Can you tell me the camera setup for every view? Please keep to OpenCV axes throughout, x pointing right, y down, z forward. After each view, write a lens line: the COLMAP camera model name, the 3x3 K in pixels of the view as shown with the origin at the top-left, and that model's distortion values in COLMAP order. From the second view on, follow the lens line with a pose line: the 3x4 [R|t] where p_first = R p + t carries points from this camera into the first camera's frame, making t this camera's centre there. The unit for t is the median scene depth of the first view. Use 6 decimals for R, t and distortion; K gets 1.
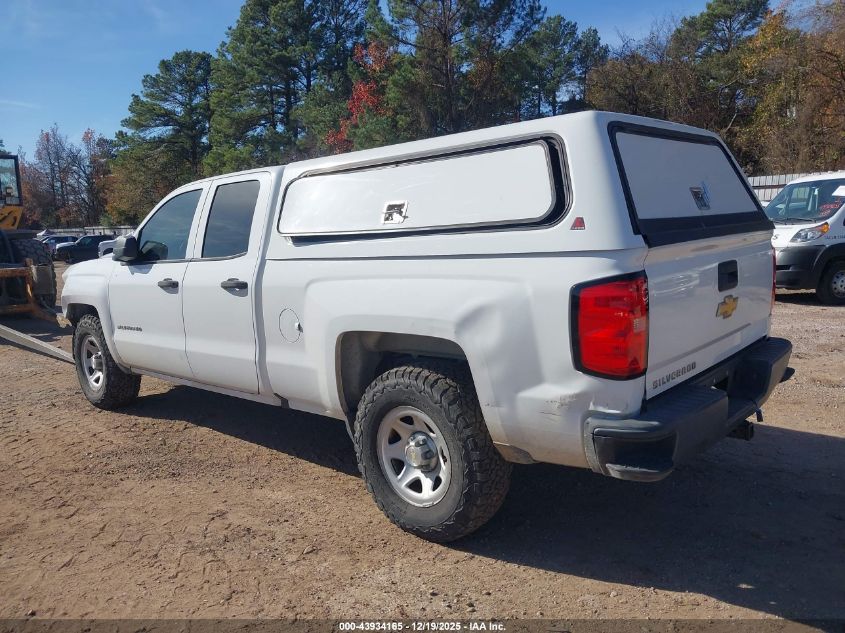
lens RADIAL K [[667.0, 0, 422.5], [0, 667.0, 316.5], [0, 0, 1]] dist [0.011348, -0.003233]
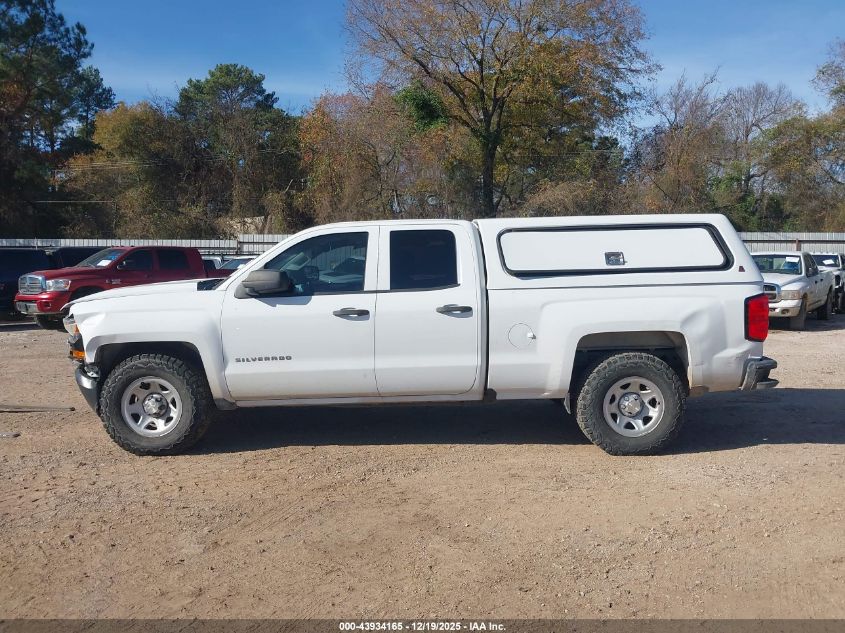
lens RADIAL K [[667.0, 0, 422.5], [0, 667.0, 316.5], [0, 0, 1]] dist [0.011348, -0.003233]
pose [[0.728067, -0.022685, 0.685130, -1.237153], [0.071511, 0.996513, -0.042998, 0.017435], [-0.681766, 0.080300, 0.727150, 0.112306]]
